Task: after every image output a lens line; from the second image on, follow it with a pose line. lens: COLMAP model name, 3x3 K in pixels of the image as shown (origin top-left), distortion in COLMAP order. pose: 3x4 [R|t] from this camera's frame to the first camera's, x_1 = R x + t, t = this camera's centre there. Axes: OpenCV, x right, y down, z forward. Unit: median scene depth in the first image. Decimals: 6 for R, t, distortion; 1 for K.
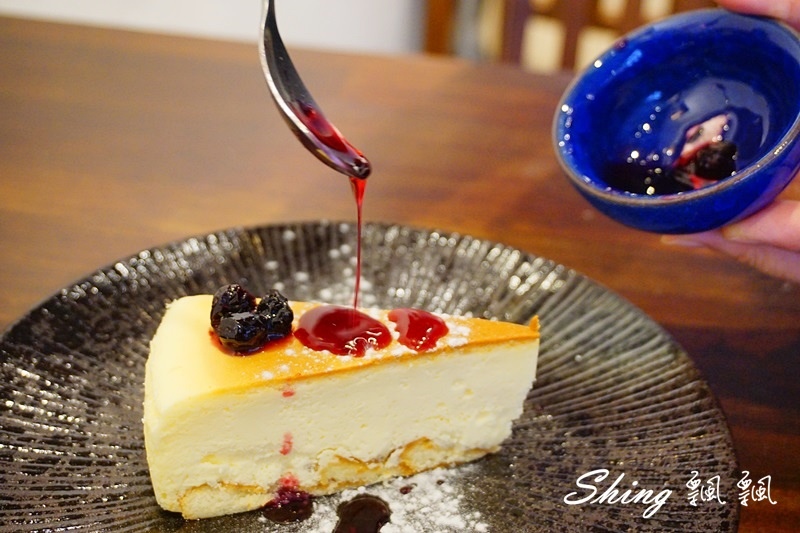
lens RADIAL K [[1129.8, 0, 400.0], [0, 1129.8, 266.5], [0, 0, 1]] dist [0.014621, 0.101878]
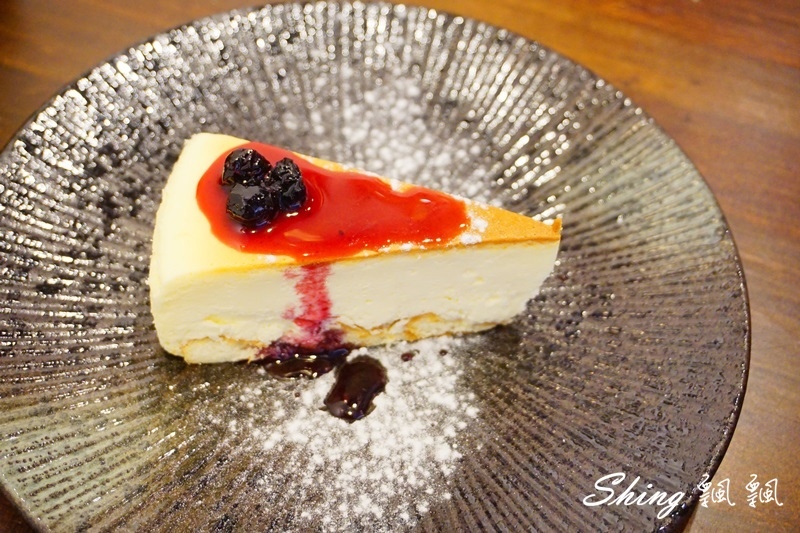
lens RADIAL K [[1285.4, 0, 400.0], [0, 1285.4, 266.5], [0, 0, 1]] dist [0.038500, 0.017361]
pose [[0.986550, 0.142836, -0.079477, 0.078459], [-0.104257, 0.924333, 0.367069, -0.295350], [0.125894, -0.353846, 0.926792, -0.028635]]
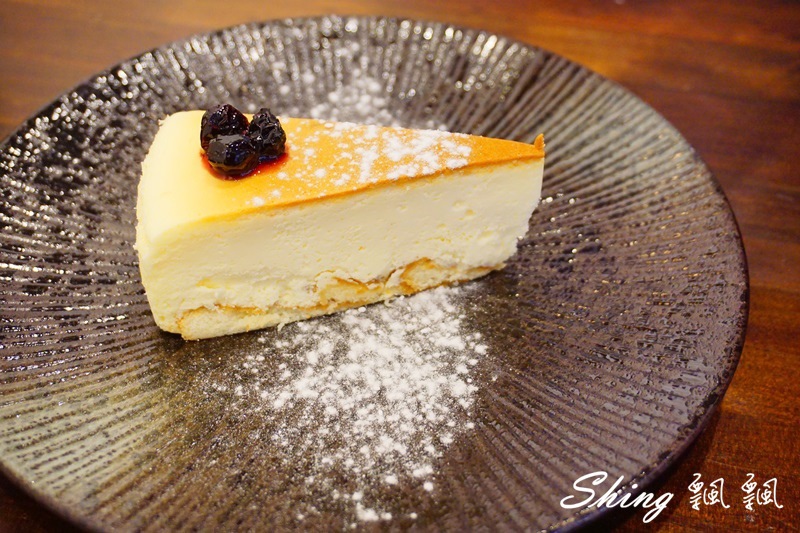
lens RADIAL K [[1129.8, 0, 400.0], [0, 1129.8, 266.5], [0, 0, 1]] dist [0.014621, 0.101878]
pose [[0.998786, 0.002049, -0.049225, 0.047961], [0.008744, 0.975904, 0.218025, -0.054916], [0.048486, -0.218191, 0.974701, 0.044381]]
